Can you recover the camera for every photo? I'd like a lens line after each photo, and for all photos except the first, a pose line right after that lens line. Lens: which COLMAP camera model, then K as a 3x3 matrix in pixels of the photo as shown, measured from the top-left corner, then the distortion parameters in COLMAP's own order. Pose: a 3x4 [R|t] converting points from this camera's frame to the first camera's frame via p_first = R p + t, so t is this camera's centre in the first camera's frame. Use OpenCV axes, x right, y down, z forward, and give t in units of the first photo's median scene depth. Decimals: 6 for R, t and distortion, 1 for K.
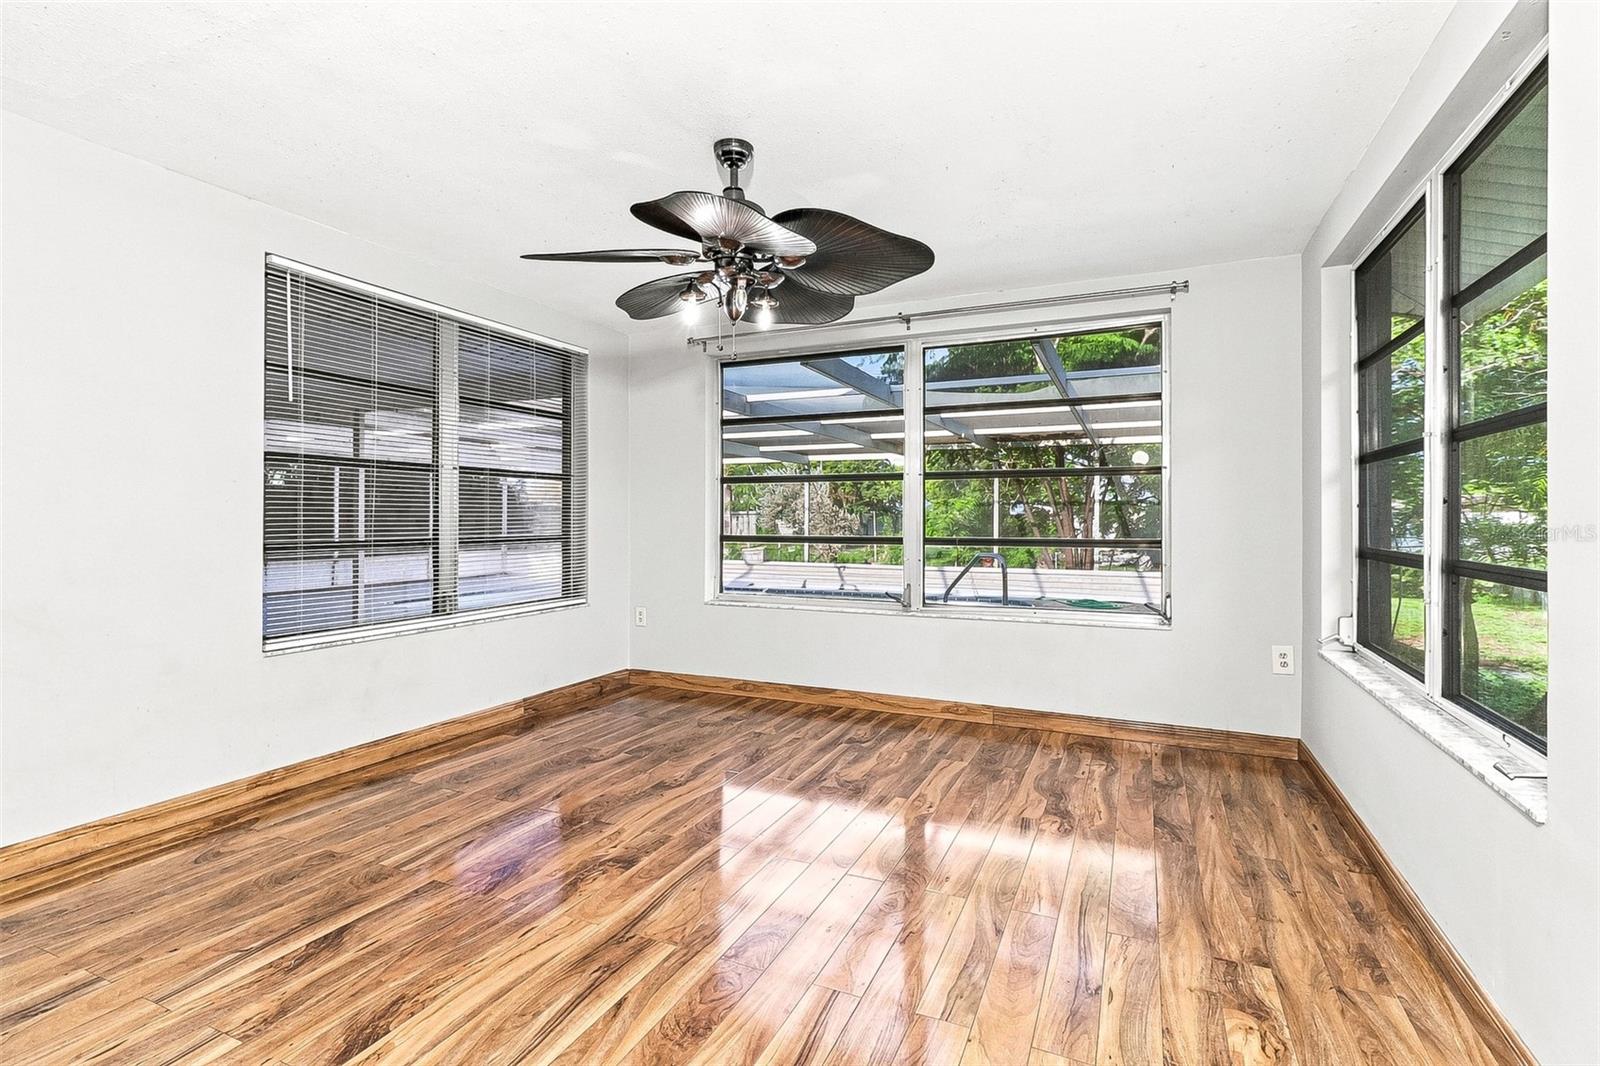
lens RADIAL K [[748.0, 0, 815.1], [0, 748.0, 523.0], [0, 0, 1]] dist [0.014289, -0.005694]
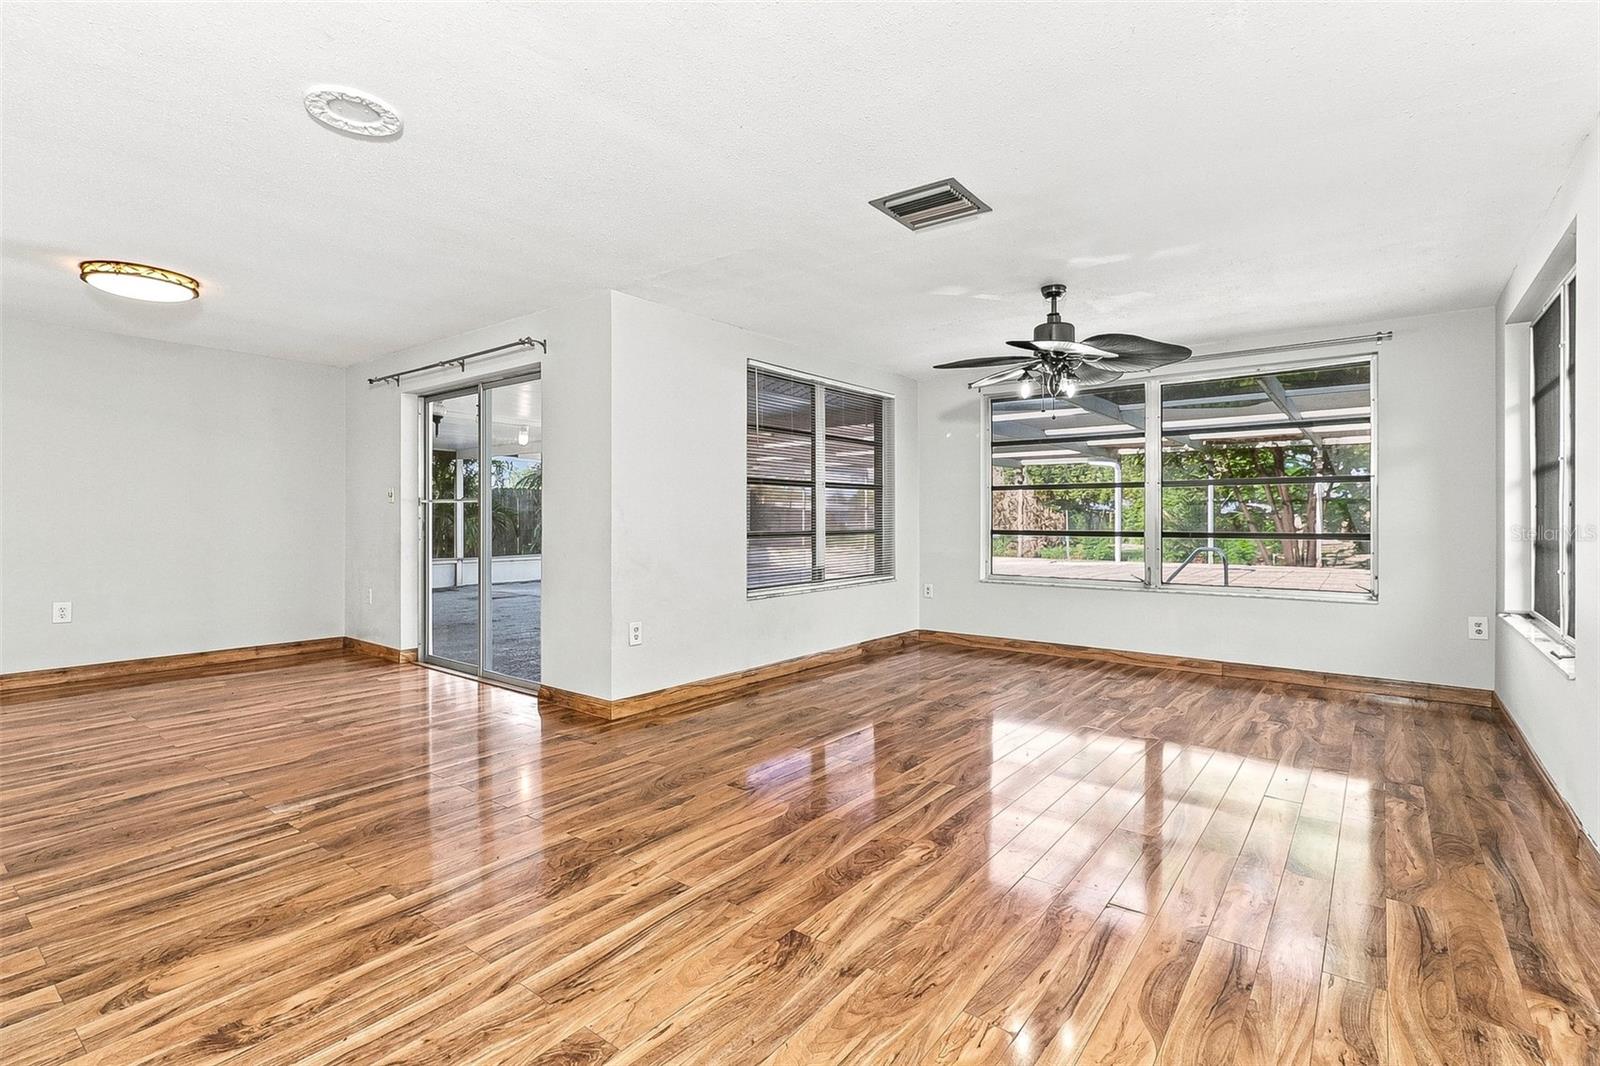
lens RADIAL K [[748.0, 0, 815.1], [0, 748.0, 523.0], [0, 0, 1]] dist [0.014289, -0.005694]
pose [[0.972273, -0.000212, -0.233847, -0.134922], [0.000414, 1.000000, 0.000814, 0.003065], [0.233847, -0.000889, 0.972273, -0.402919]]
